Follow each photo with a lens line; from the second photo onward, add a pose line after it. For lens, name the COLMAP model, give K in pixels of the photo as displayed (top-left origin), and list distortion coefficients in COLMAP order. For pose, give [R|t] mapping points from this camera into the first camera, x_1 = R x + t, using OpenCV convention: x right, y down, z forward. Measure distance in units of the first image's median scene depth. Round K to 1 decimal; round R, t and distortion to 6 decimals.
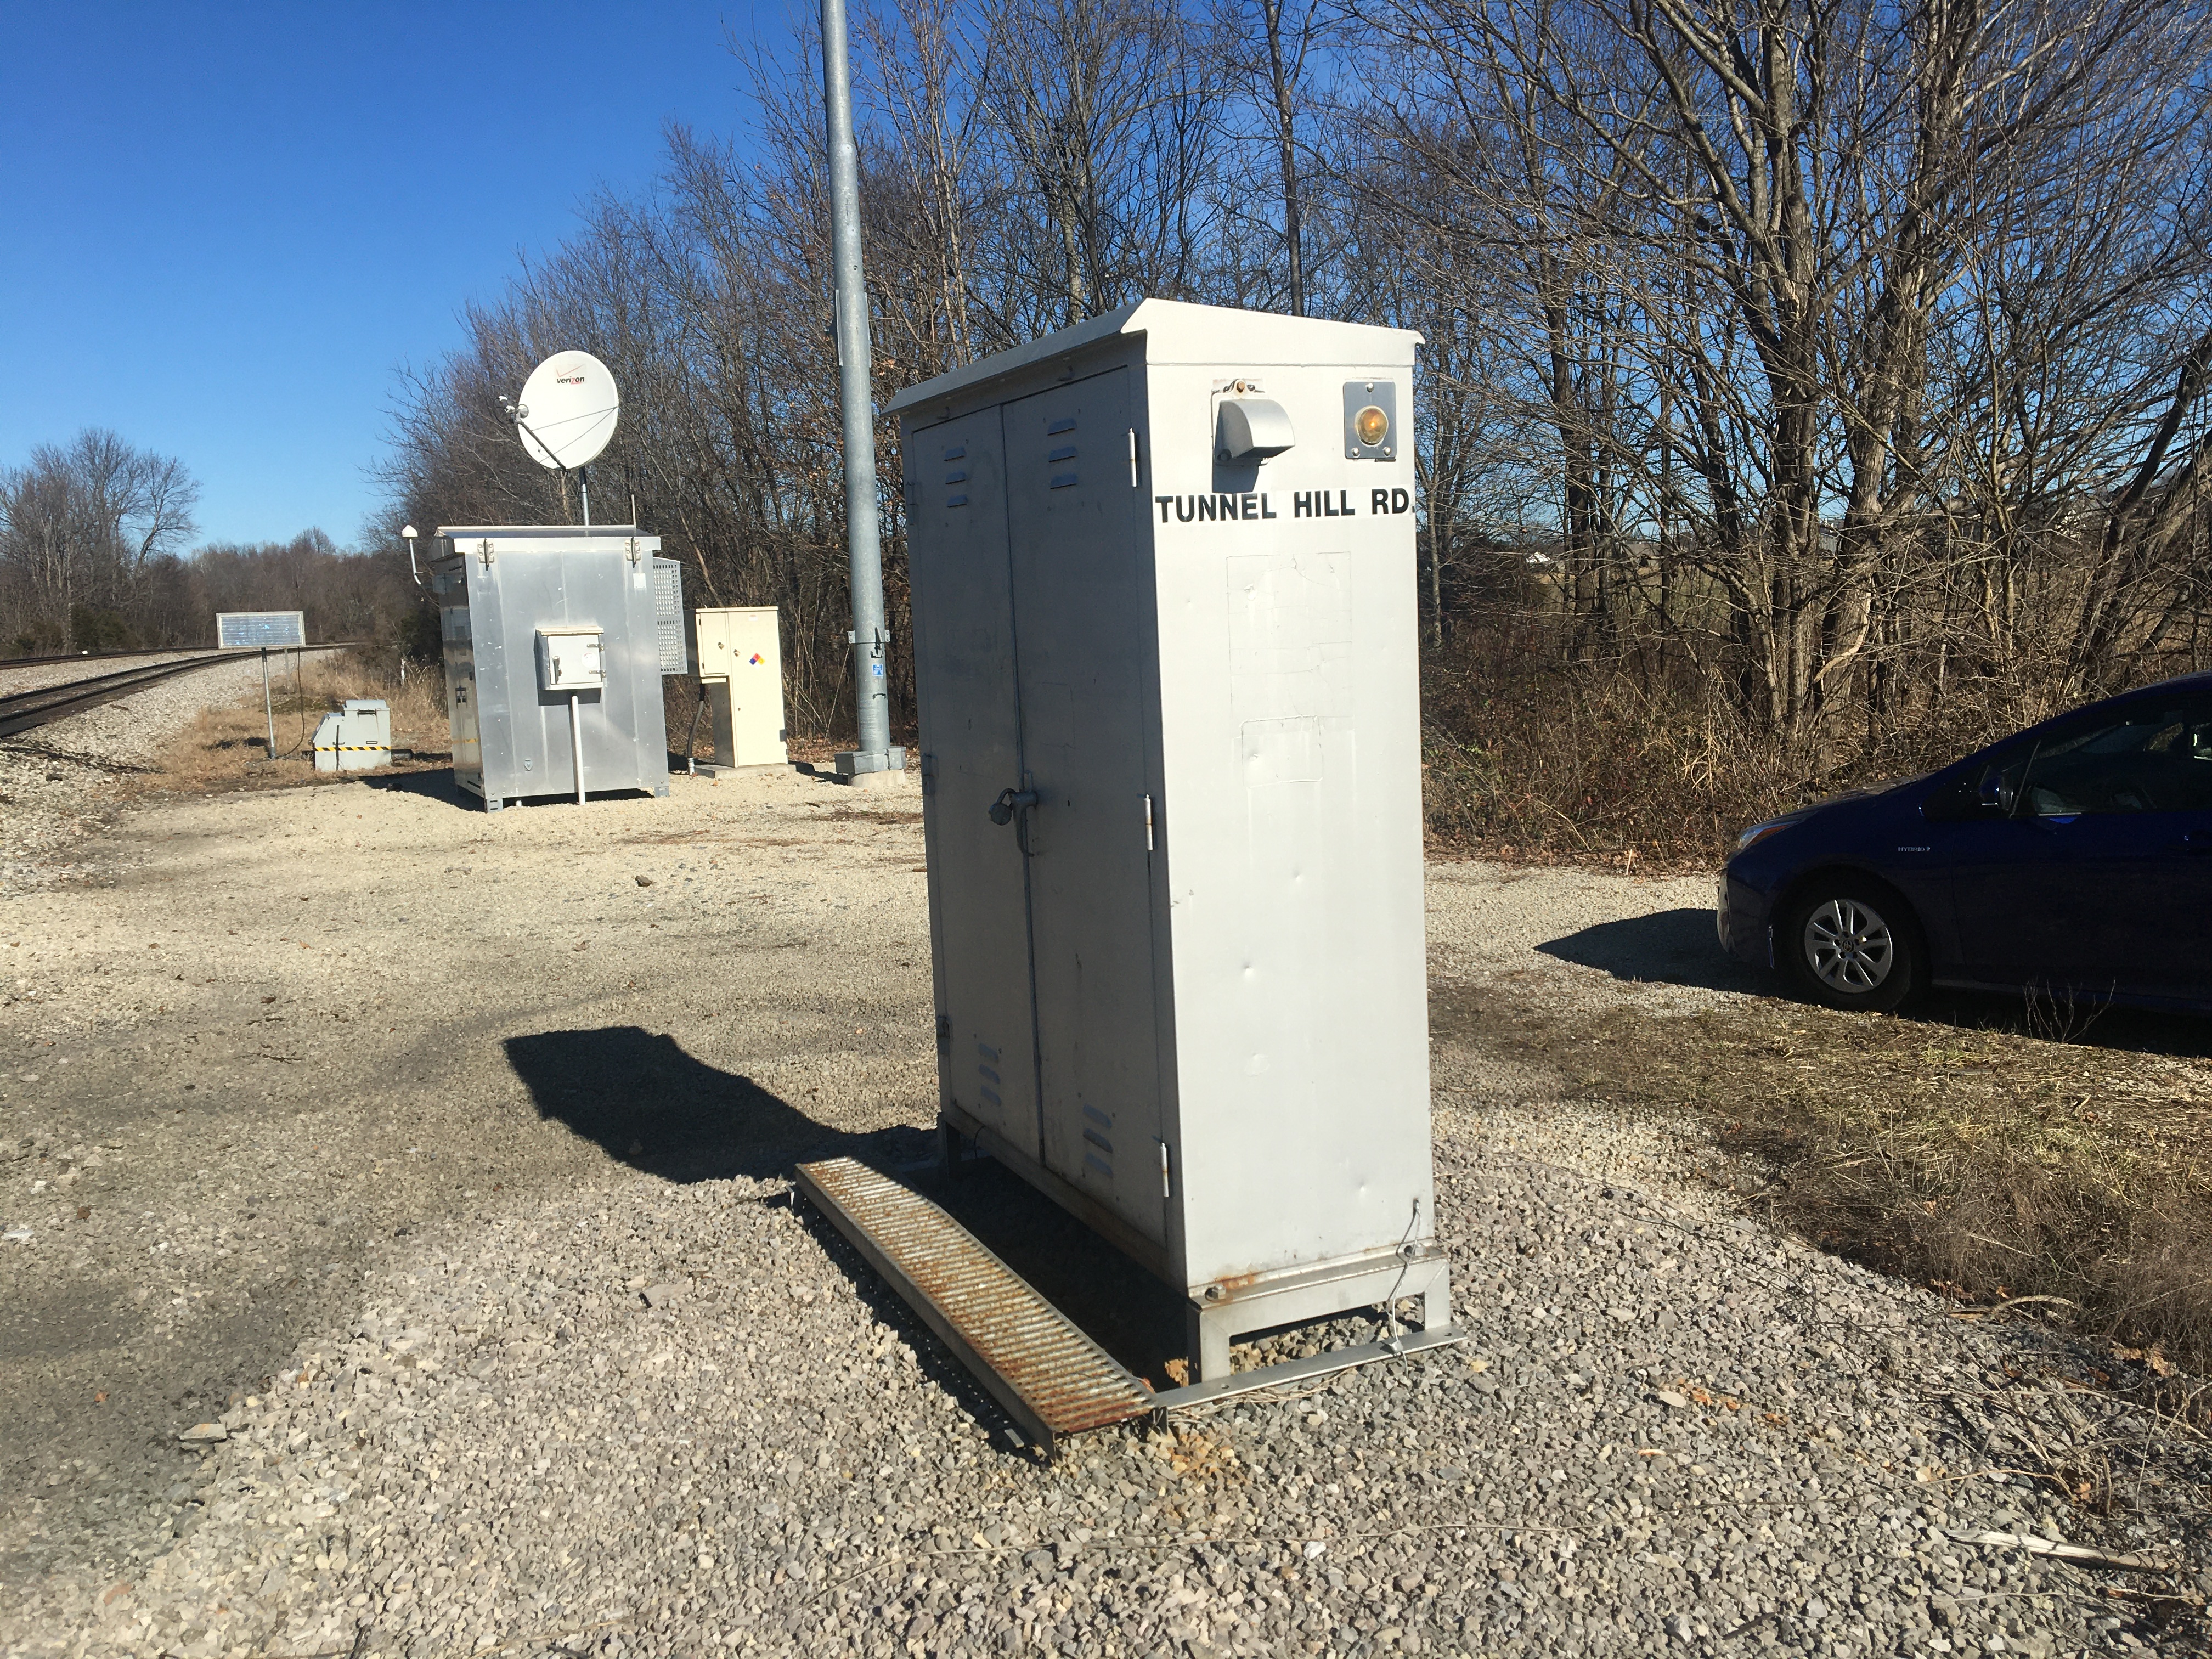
lens RADIAL K [[1897.0, 0, 1101.2], [0, 1897.0, 833.6], [0, 0, 1]] dist [0.105358, -0.138780]
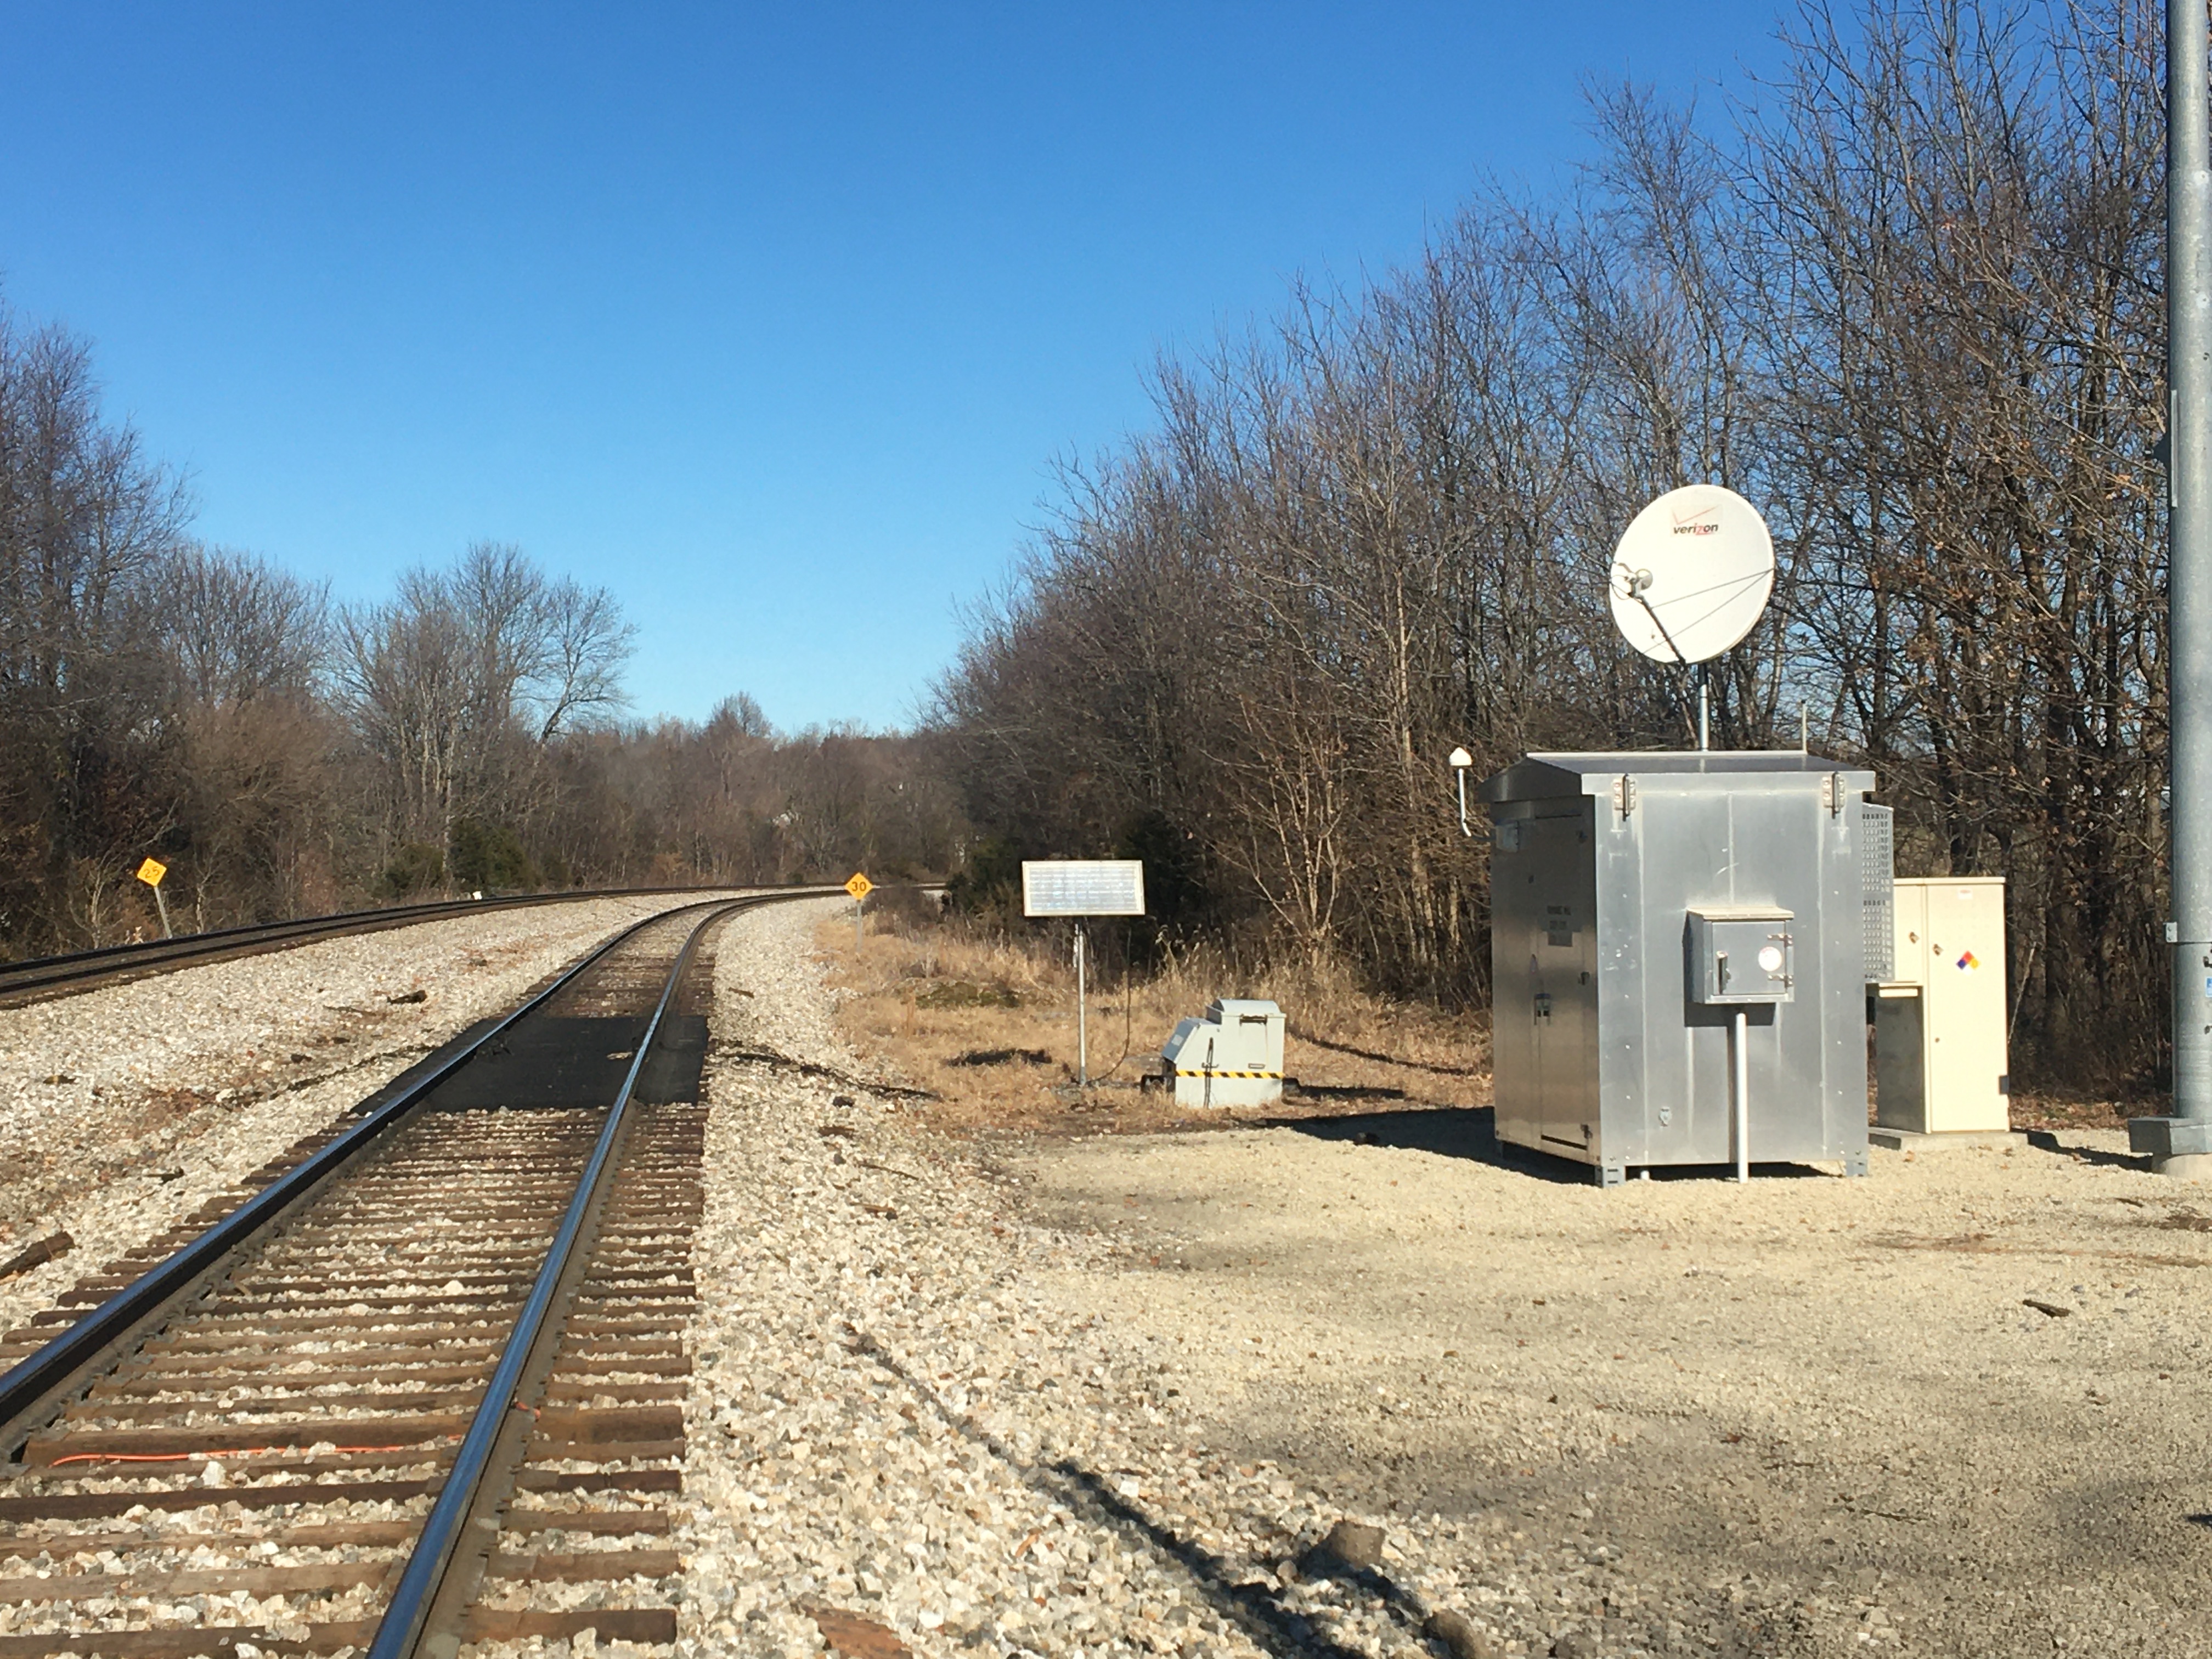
lens RADIAL K [[3431.8, 0, 1089.5], [0, 3431.8, 830.5], [0, 0, 1]] dist [0.107653, 0.000000]
pose [[0.961053, 0.020842, -0.275575, -0.149714], [-0.053690, 0.992234, -0.112198, 0.008505], [0.271097, 0.122624, 0.954709, -0.165116]]
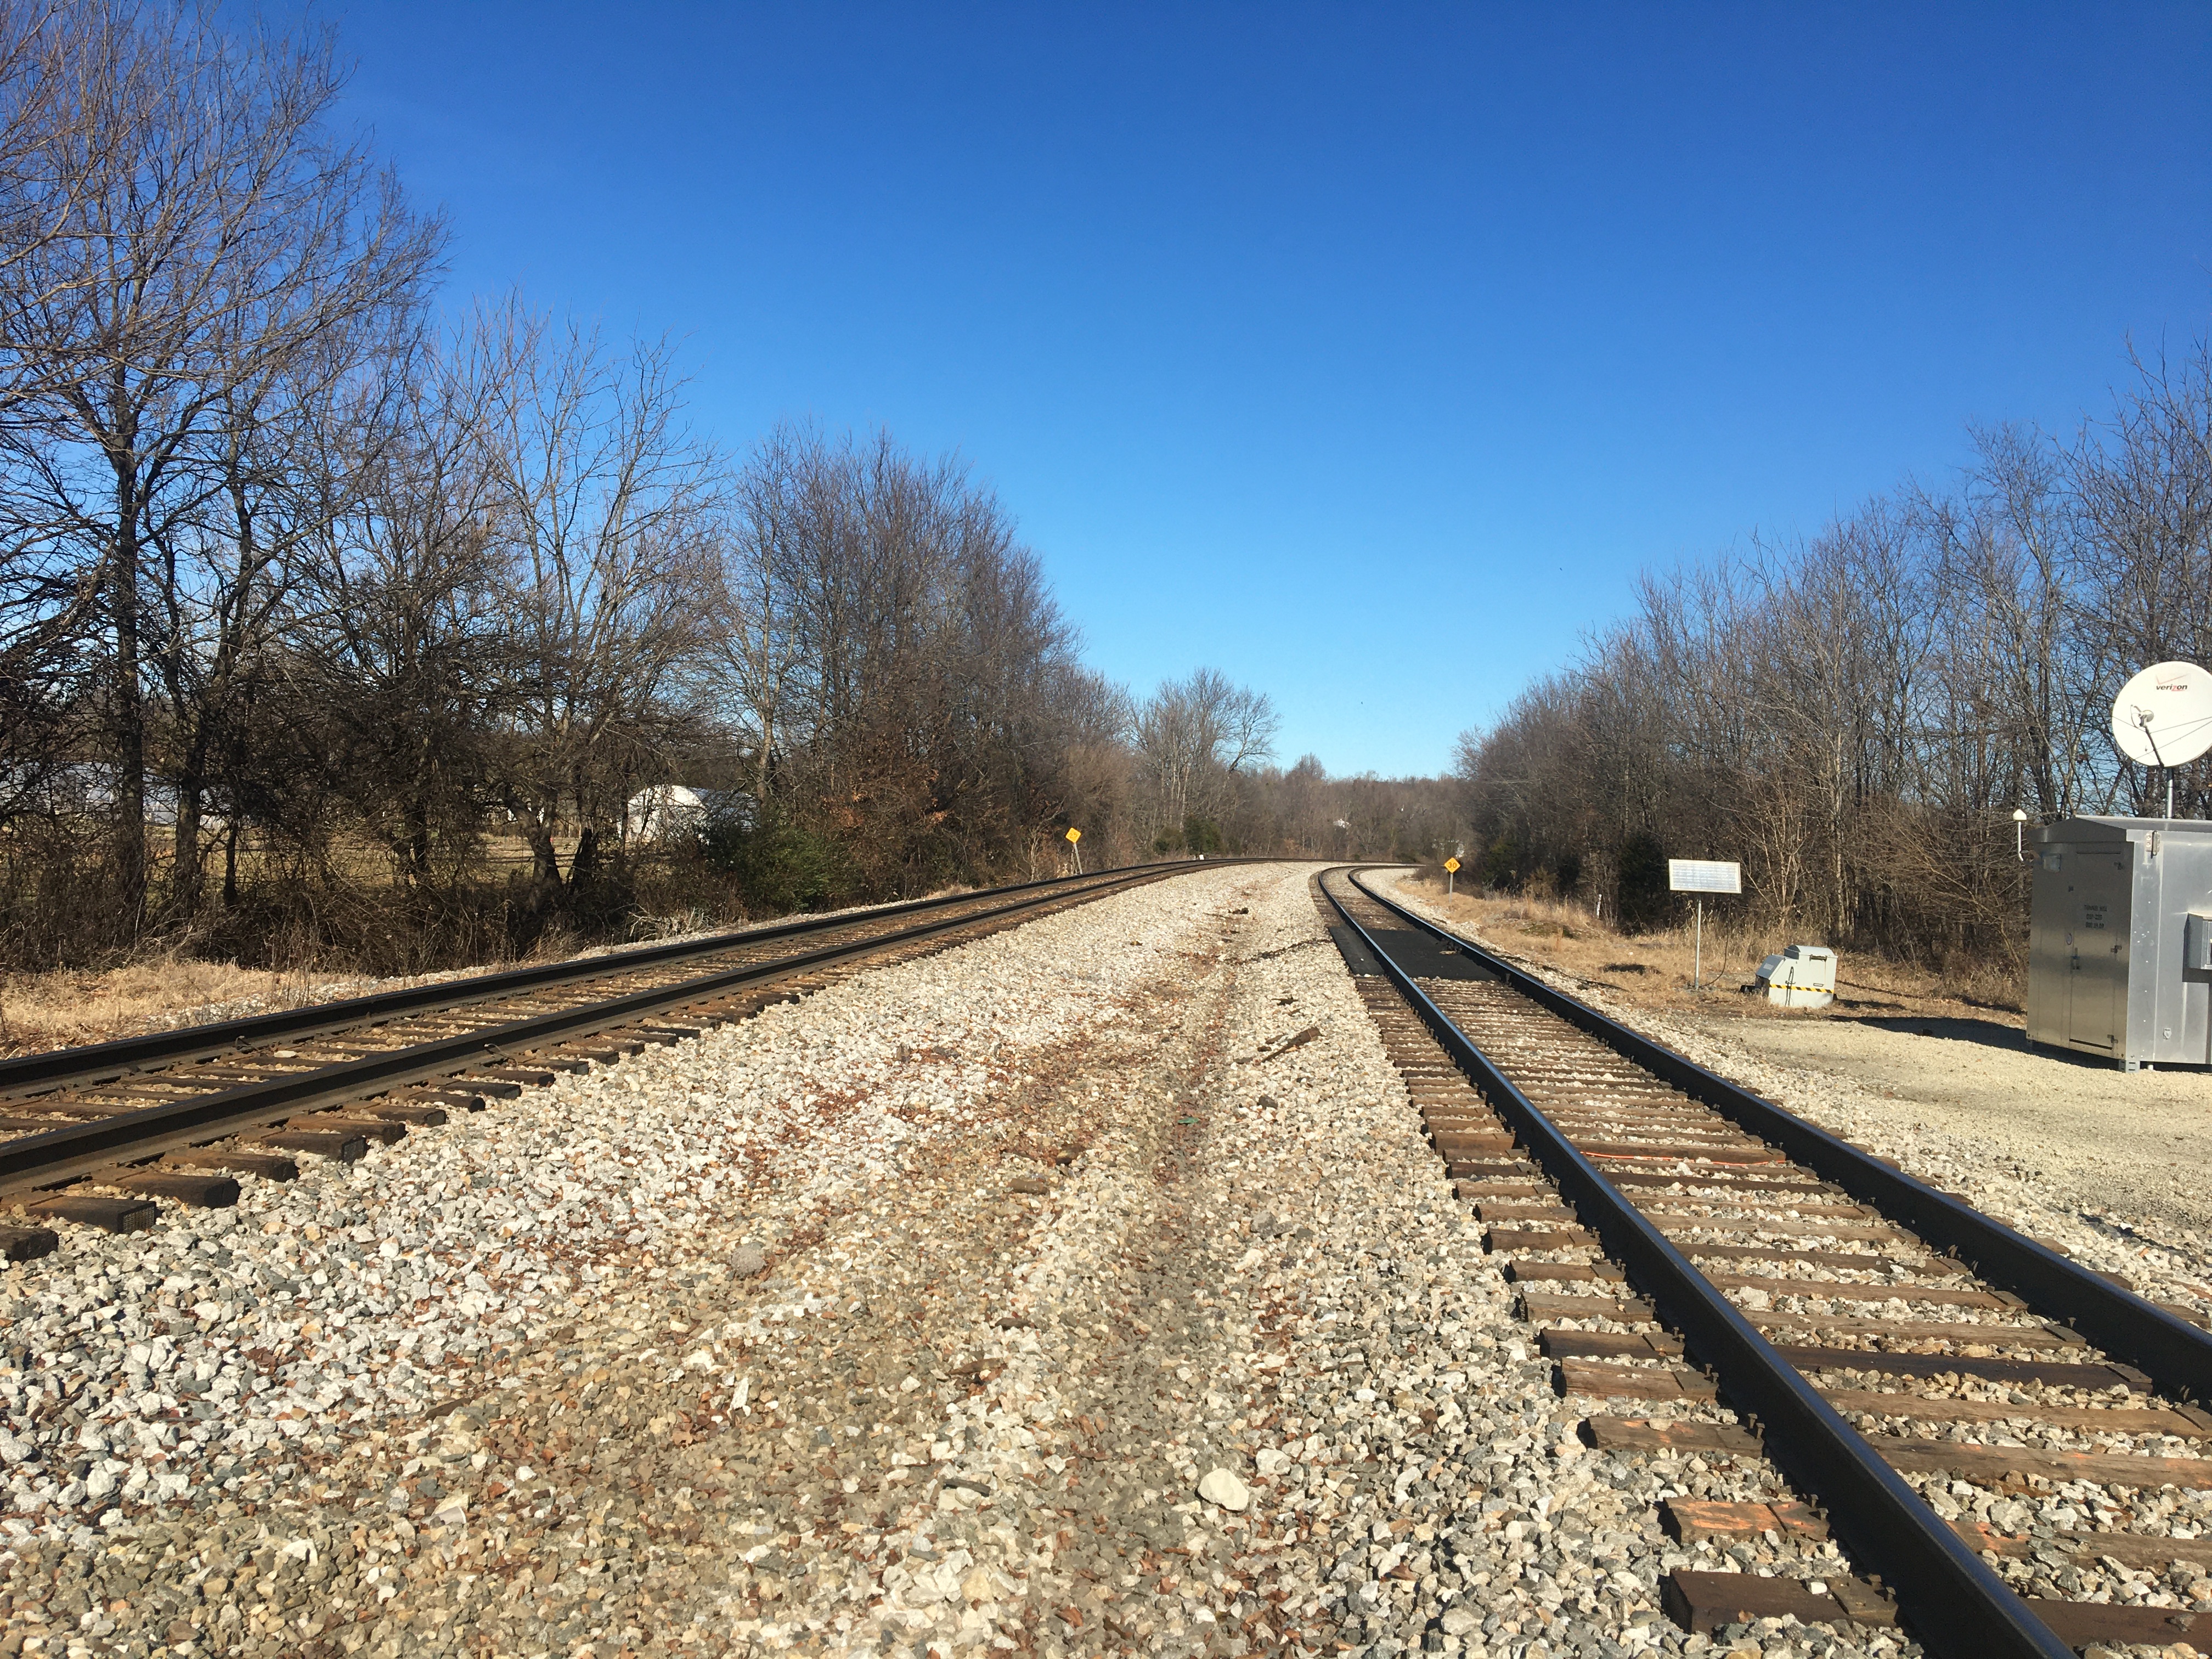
lens RADIAL K [[1897.0, 0, 1114.0], [0, 1897.0, 822.0], [0, 0, 1]] dist [0.105358, -0.138780]
pose [[0.884485, 0.069292, -0.461395, -0.297156], [-0.128192, 0.986943, -0.097524, 0.027095], [0.448613, 0.145405, 0.881818, -0.246168]]
